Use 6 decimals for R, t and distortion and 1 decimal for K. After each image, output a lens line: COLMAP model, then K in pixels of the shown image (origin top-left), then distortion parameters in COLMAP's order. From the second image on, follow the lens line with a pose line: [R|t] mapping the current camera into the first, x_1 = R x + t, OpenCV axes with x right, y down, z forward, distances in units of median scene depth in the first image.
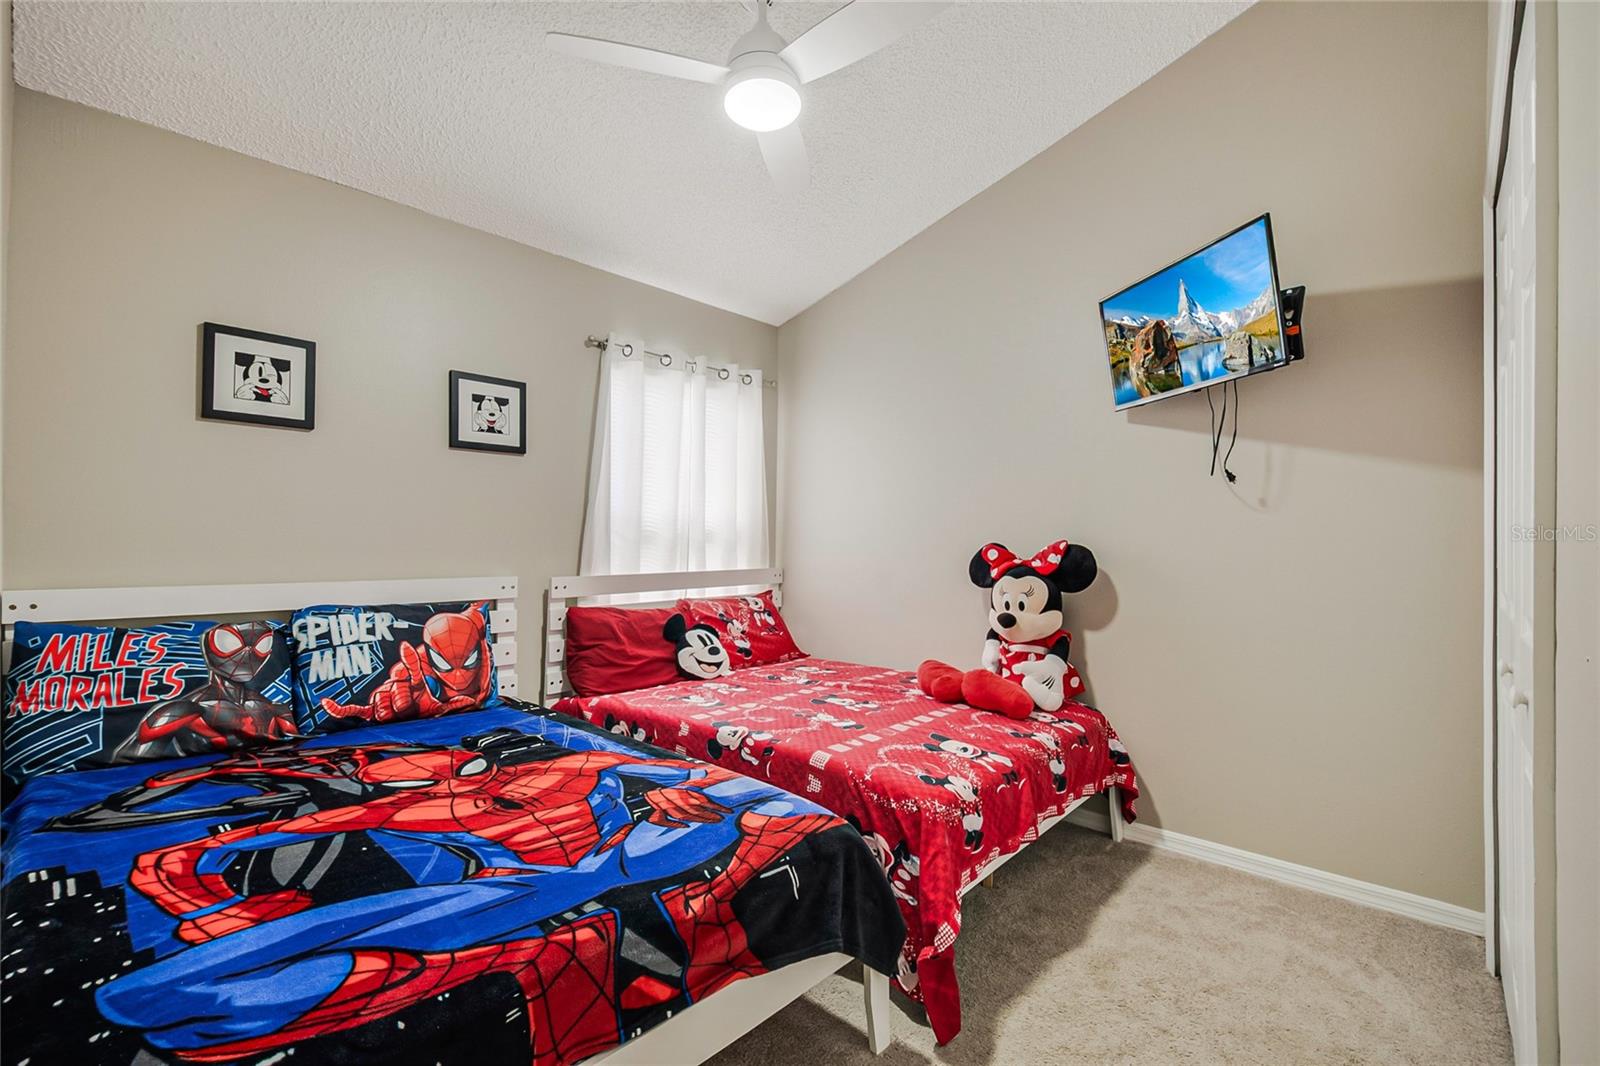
lens RADIAL K [[696.2, 0, 794.9], [0, 696.2, 547.6], [0, 0, 1]] dist [0.014625, -0.017101]
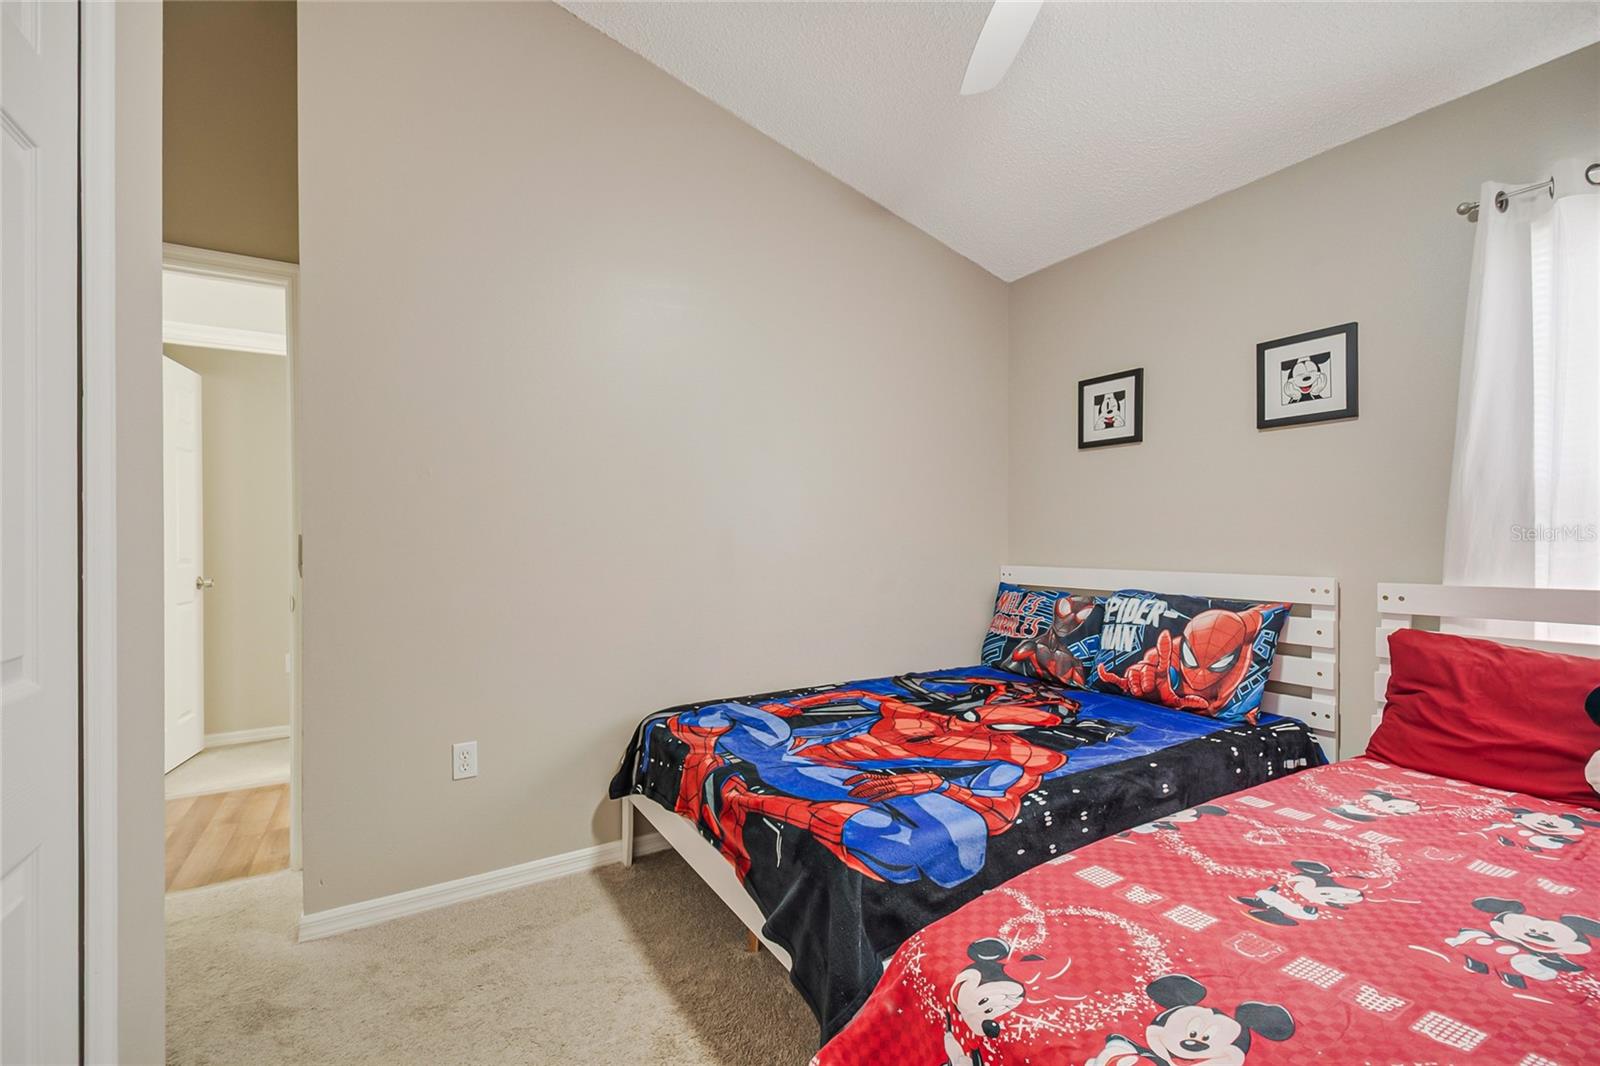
lens RADIAL K [[670.4, 0, 800.6], [0, 670.4, 542.6], [0, 0, 1]] dist [-0.013765, -0.000158]
pose [[-0.265945, 0.001614, -0.963987, 0.604155], [0.000501, 0.999999, 0.001536, 0.000991], [0.963988, -0.000074, -0.265945, 0.801395]]
